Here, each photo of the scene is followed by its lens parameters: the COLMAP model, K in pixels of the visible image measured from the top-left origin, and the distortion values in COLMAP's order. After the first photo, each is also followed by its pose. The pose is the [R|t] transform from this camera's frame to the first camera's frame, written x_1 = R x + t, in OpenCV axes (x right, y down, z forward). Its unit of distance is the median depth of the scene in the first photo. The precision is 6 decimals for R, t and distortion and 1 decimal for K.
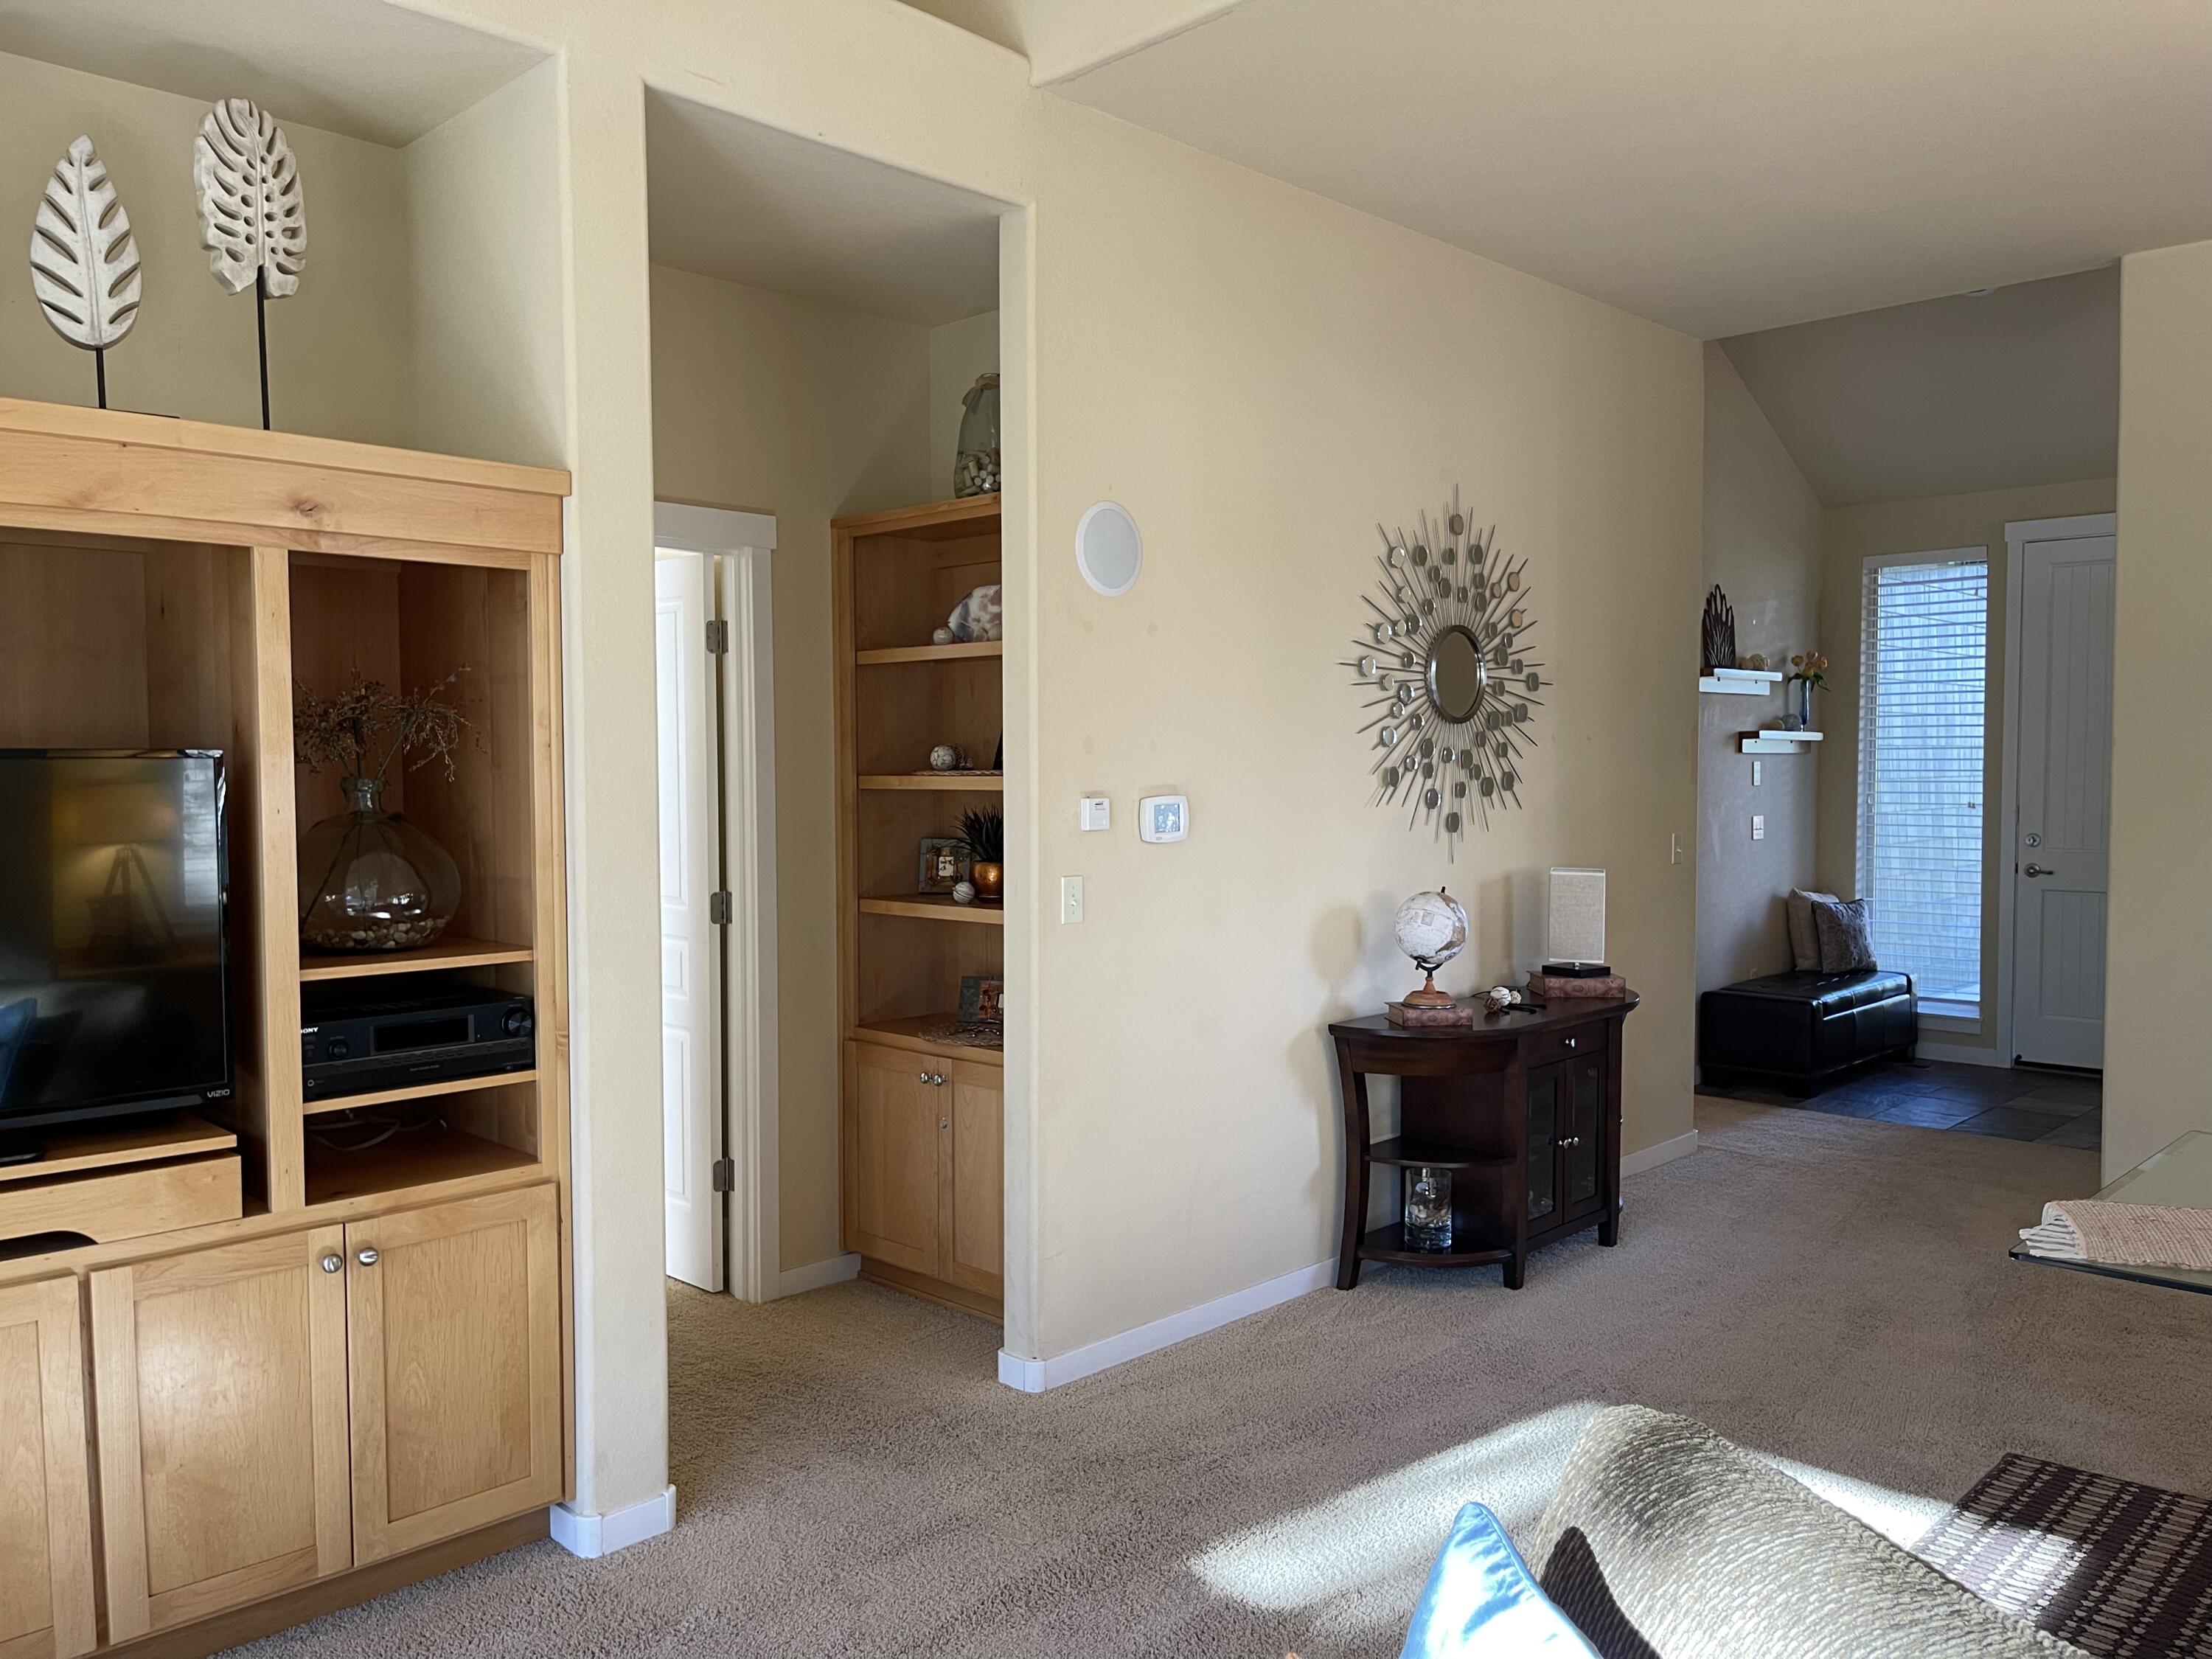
lens RADIAL K [[1667.2, 0, 1110.9], [0, 1667.2, 842.9], [0, 0, 1]] dist [0.068595, -0.094953]
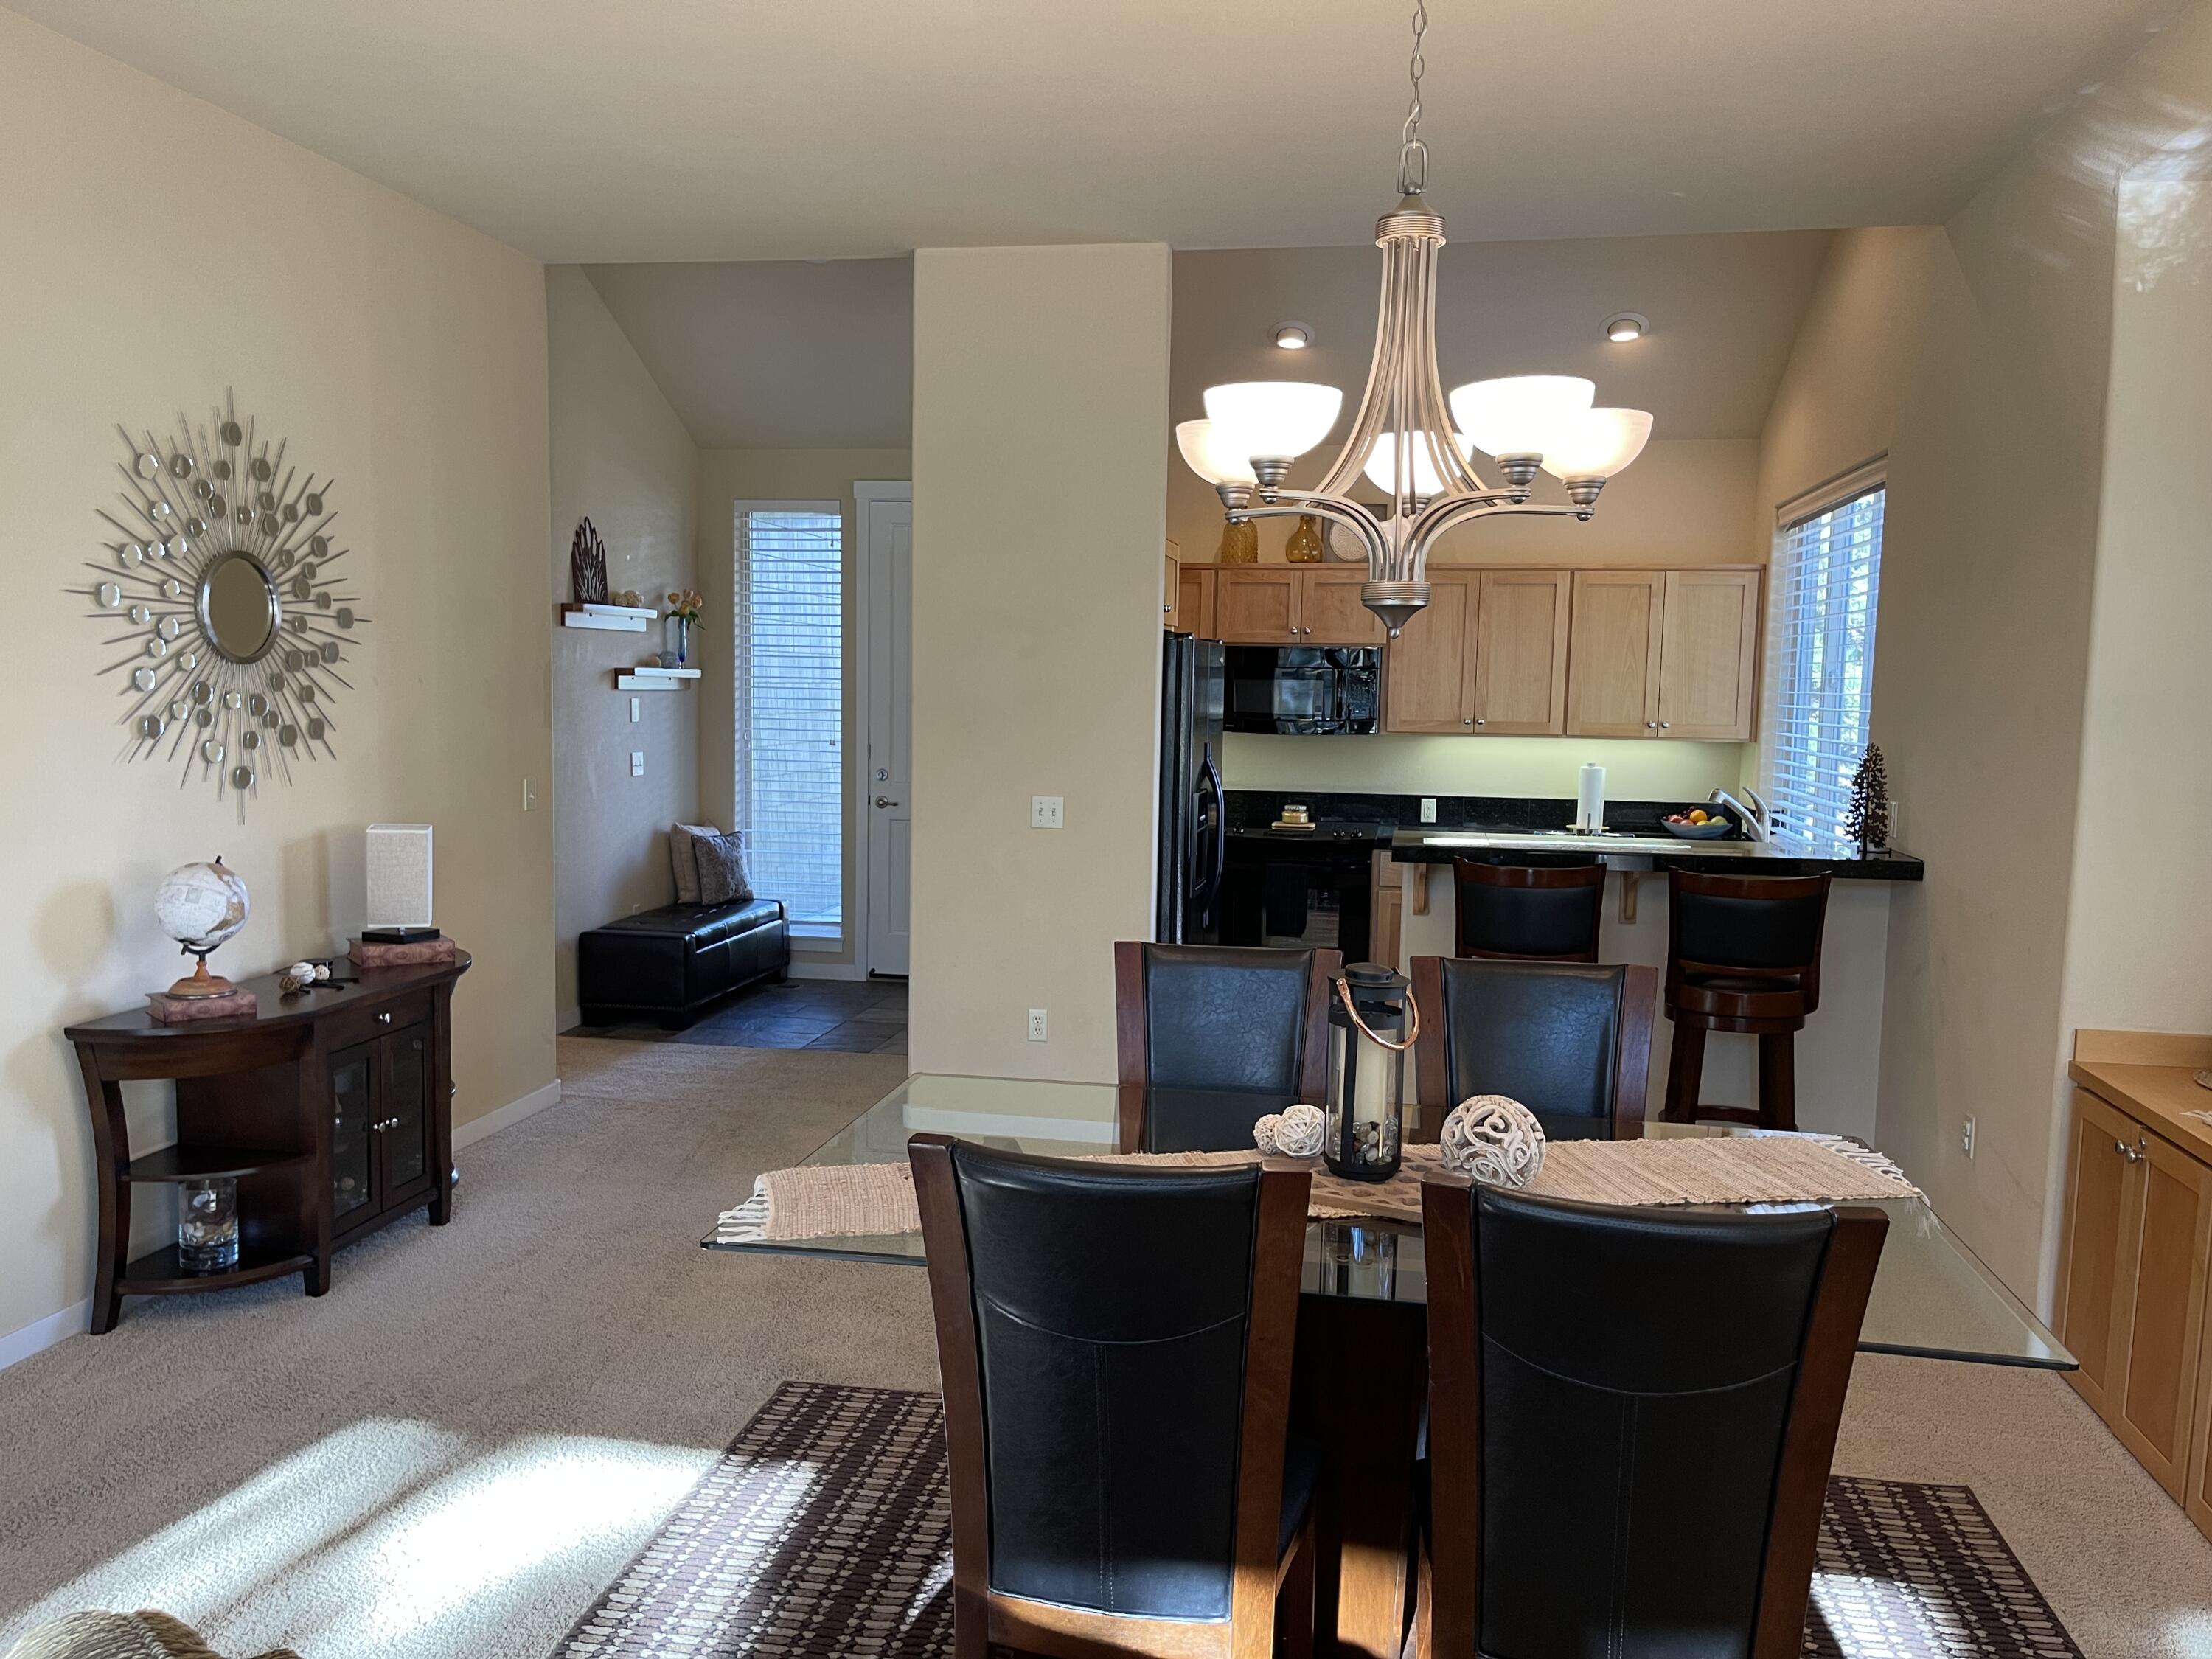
lens RADIAL K [[1667.2, 0, 1110.9], [0, 1667.2, 842.9], [0, 0, 1]] dist [0.068595, -0.094953]
pose [[0.829172, -0.033212, 0.558006, 0.091241], [0.002012, 0.998404, 0.056435, -0.027857], [-0.558990, -0.045672, 0.827916, 0.016692]]
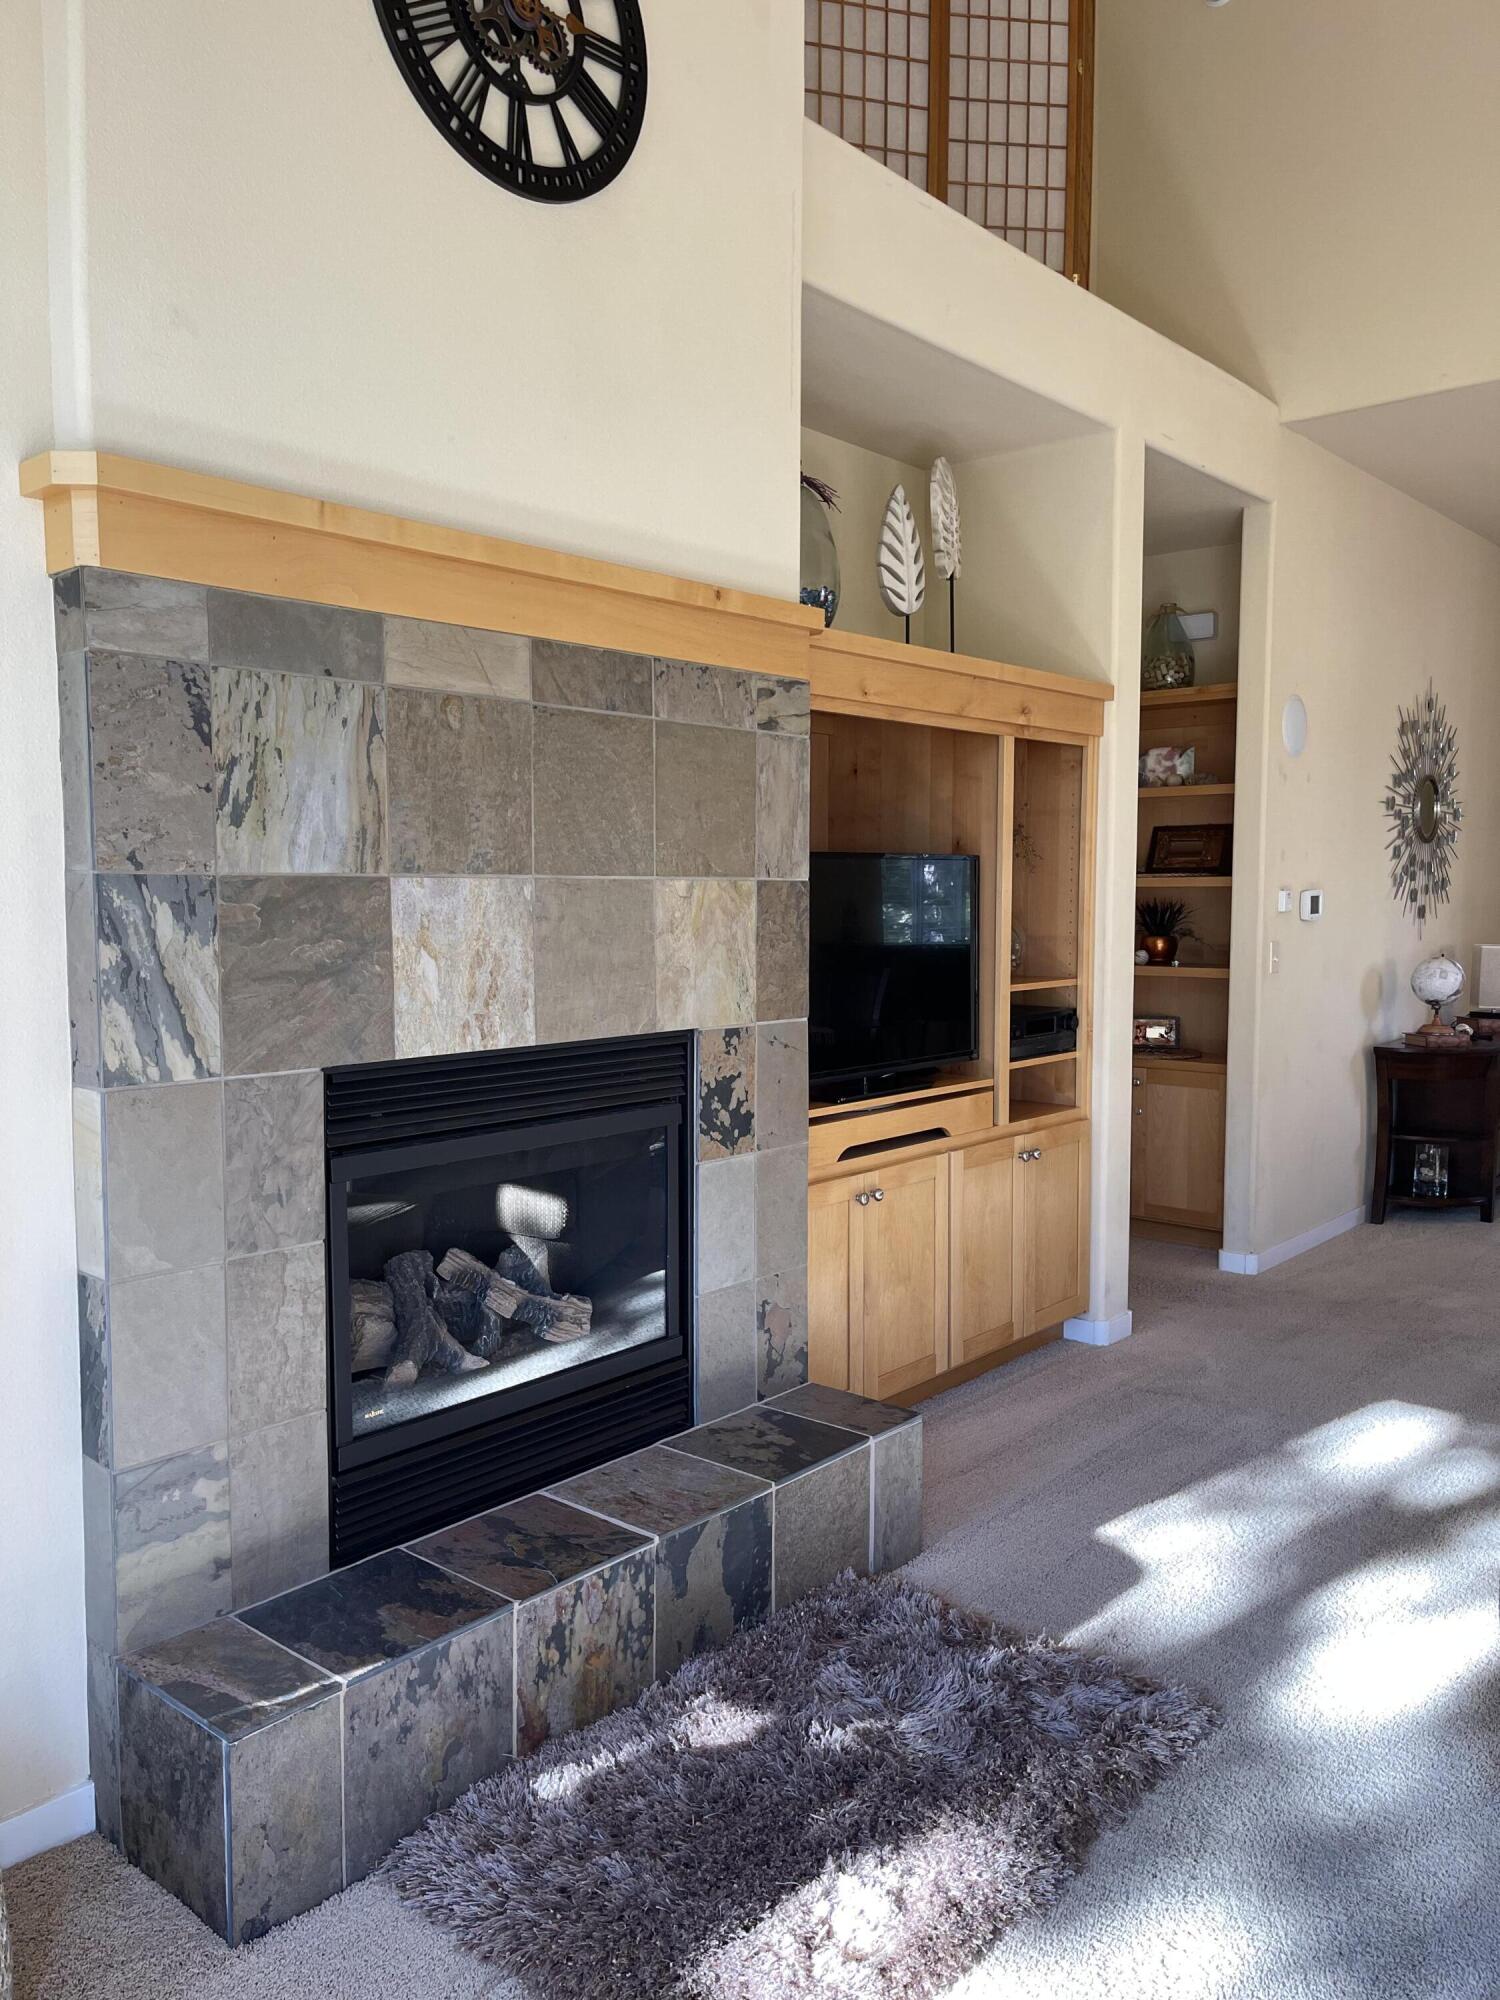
lens RADIAL K [[1525.1, 0, 750.0], [0, 1525.1, 1000.0], [0, 0, 1]] dist [0.056383, -0.001367]
pose [[0.997071, -0.001940, 0.076453, -0.492609], [-0.000197, 0.999610, 0.027939, 0.027611], [-0.076477, -0.027872, 0.996682, -0.296278]]
